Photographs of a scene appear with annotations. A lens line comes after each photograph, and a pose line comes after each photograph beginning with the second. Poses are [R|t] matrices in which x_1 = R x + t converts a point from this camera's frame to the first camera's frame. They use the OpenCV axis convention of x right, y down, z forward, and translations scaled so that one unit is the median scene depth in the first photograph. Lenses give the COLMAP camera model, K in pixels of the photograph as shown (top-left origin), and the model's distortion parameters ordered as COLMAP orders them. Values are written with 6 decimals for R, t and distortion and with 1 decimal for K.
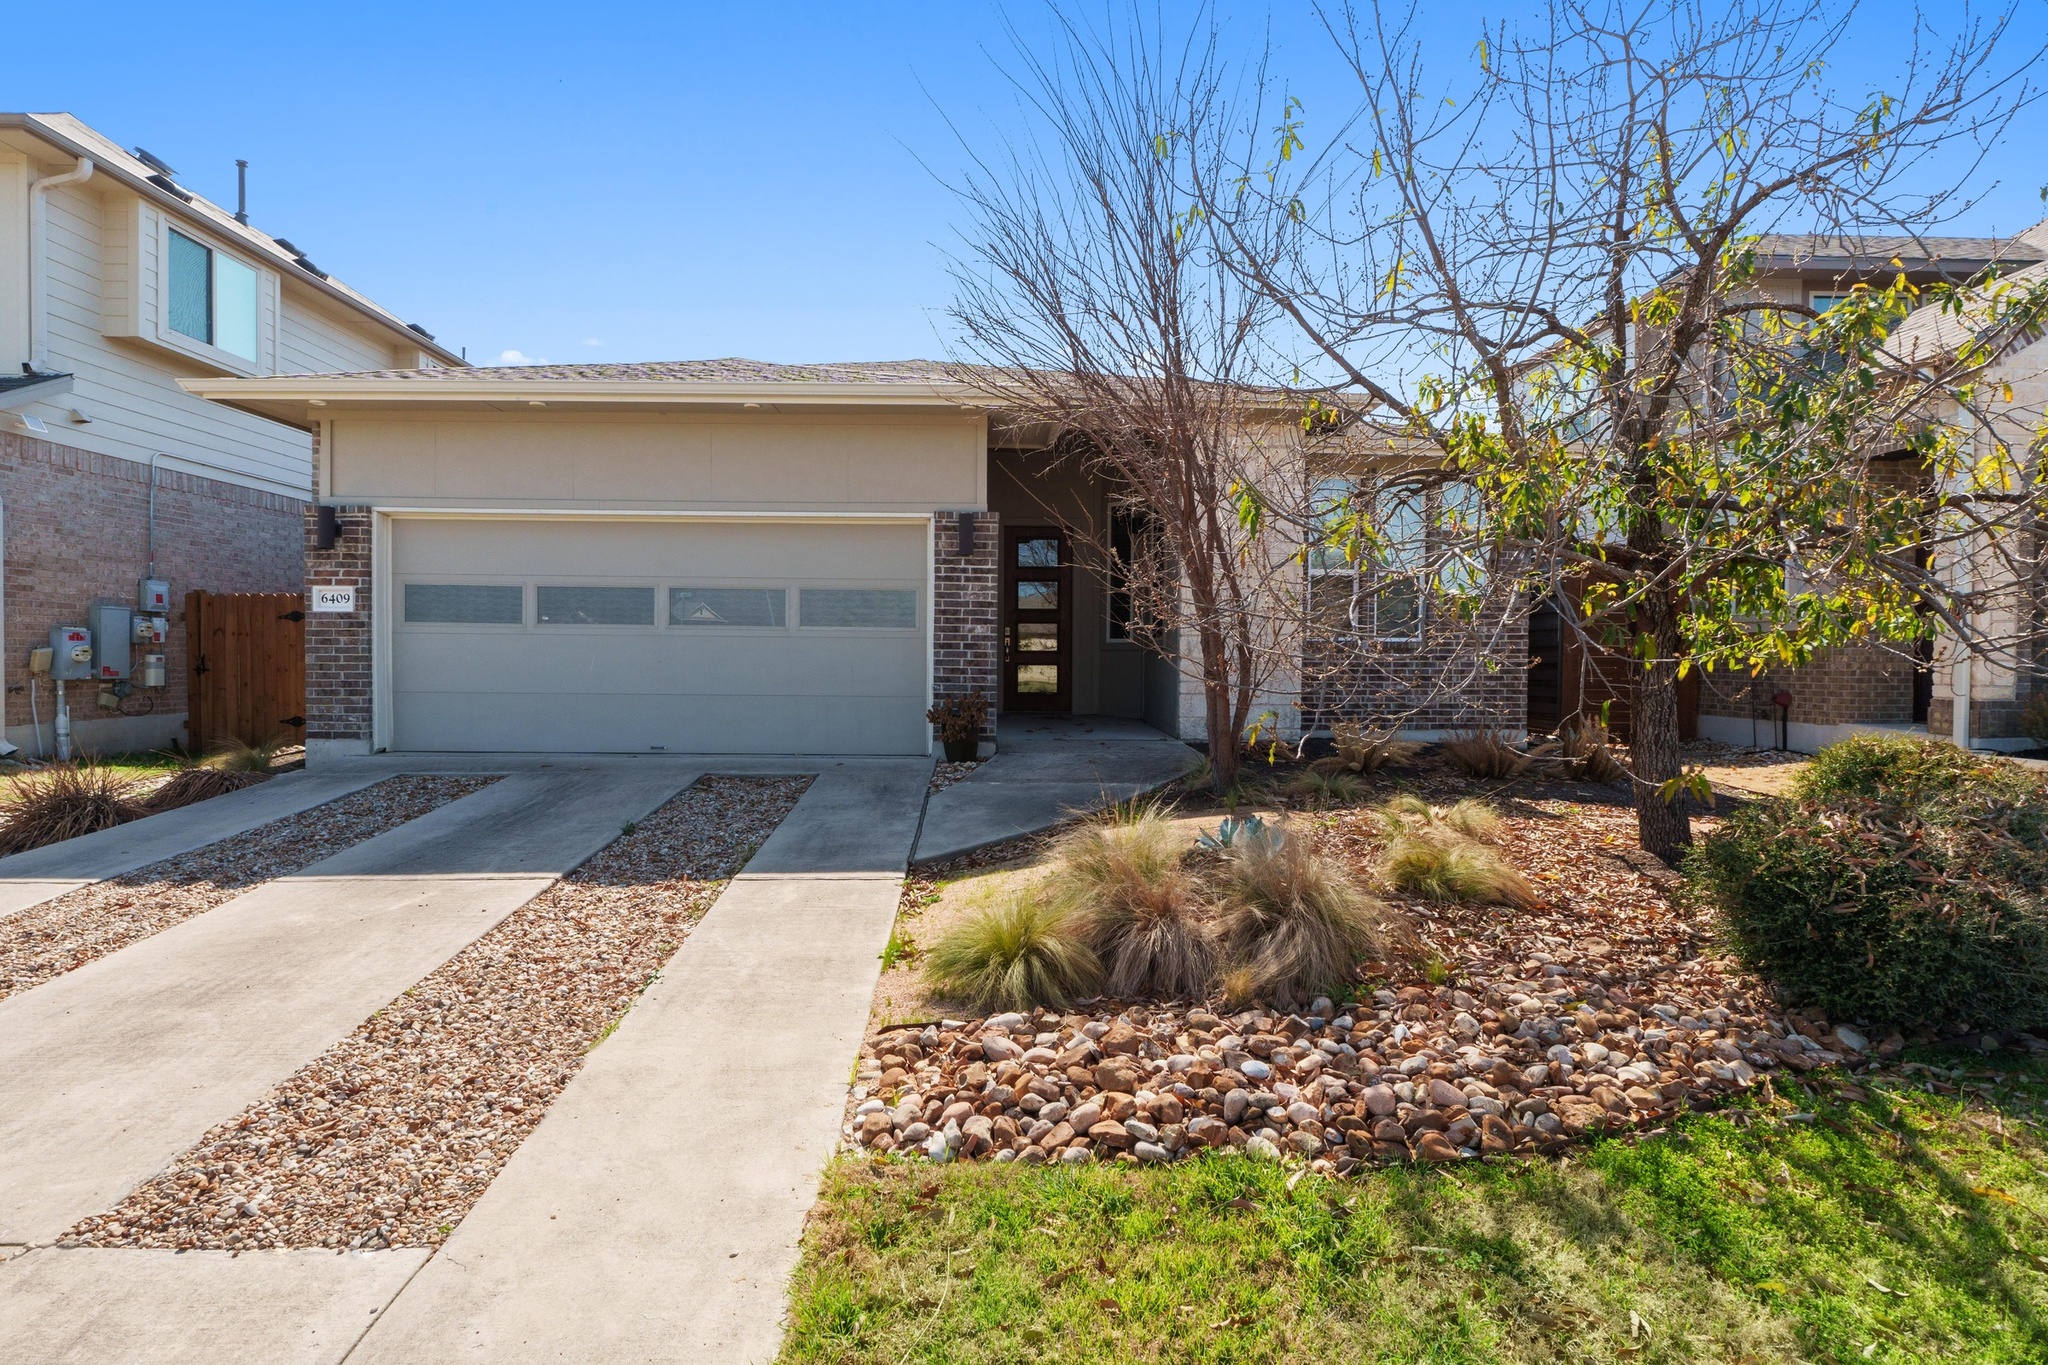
lens RADIAL K [[1090.9, 0, 1023.2], [0, 1090.9, 681.0], [0, 0, 1]] dist [0.001145, 0.000418]
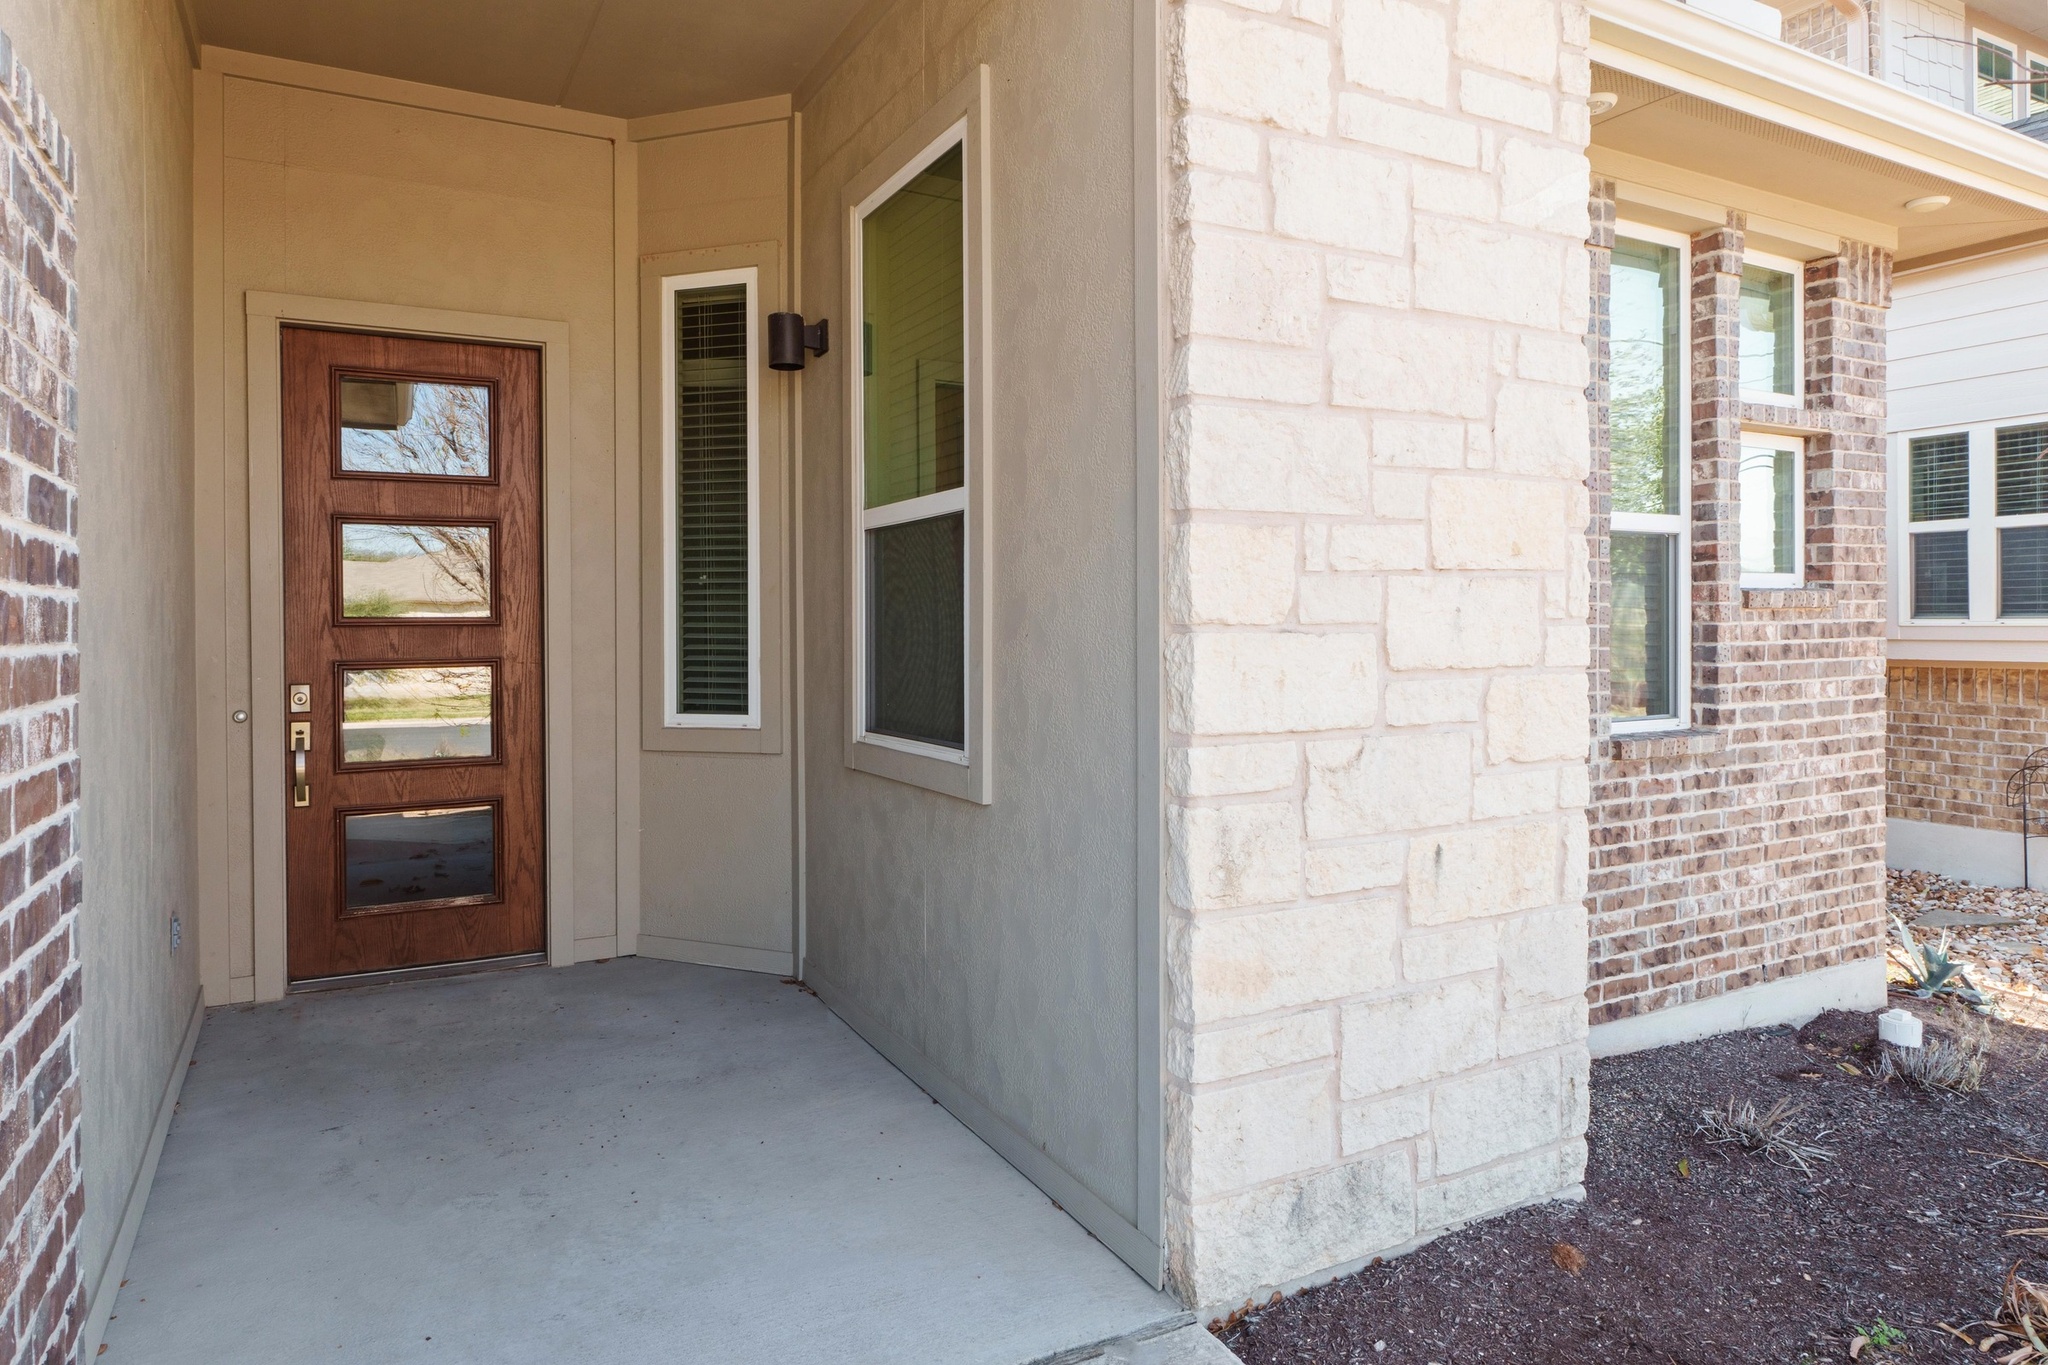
lens RADIAL K [[1243.5, 0, 1018.8], [0, 1243.5, 633.2], [0, 0, 1]] dist [0.001854, 0.000136]
pose [[0.897602, -0.013643, 0.440595, 0.015788], [0.019189, 0.999783, -0.008134, -0.081388], [-0.440389, 0.015755, 0.897669, 0.915545]]
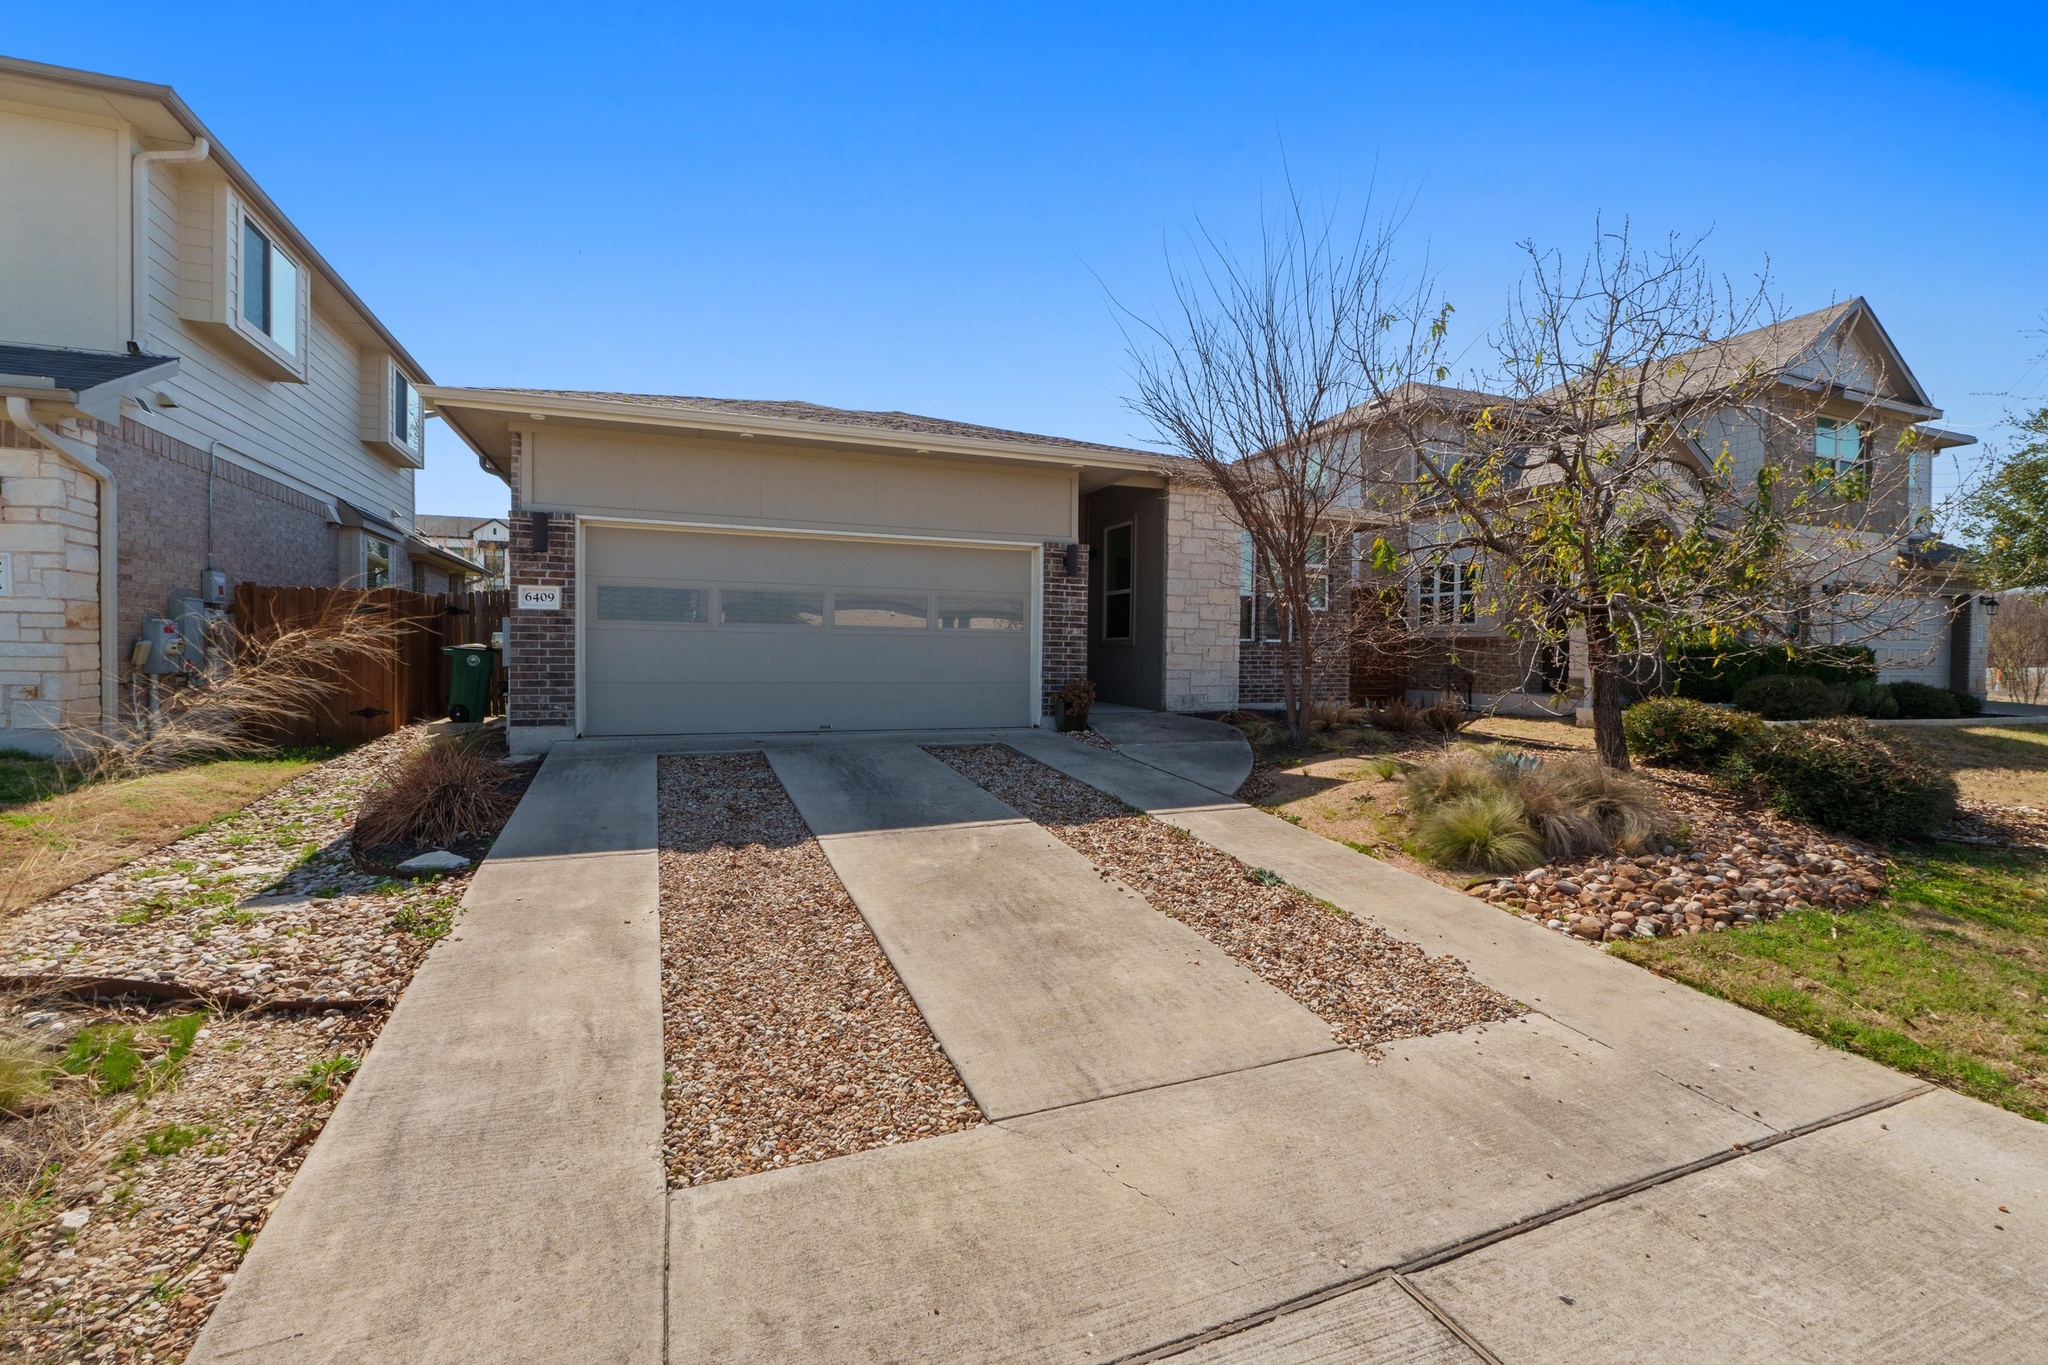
lens RADIAL K [[887.2, 0, 1025.5], [0, 887.2, 668.3], [0, 0, 1]] dist [-0.004541, 0.000437]
pose [[0.936255, -0.003815, 0.351301, -0.480843], [0.004206, 0.999991, -0.000349, -0.002273], [-0.351296, 0.001804, 0.936263, 0.002647]]
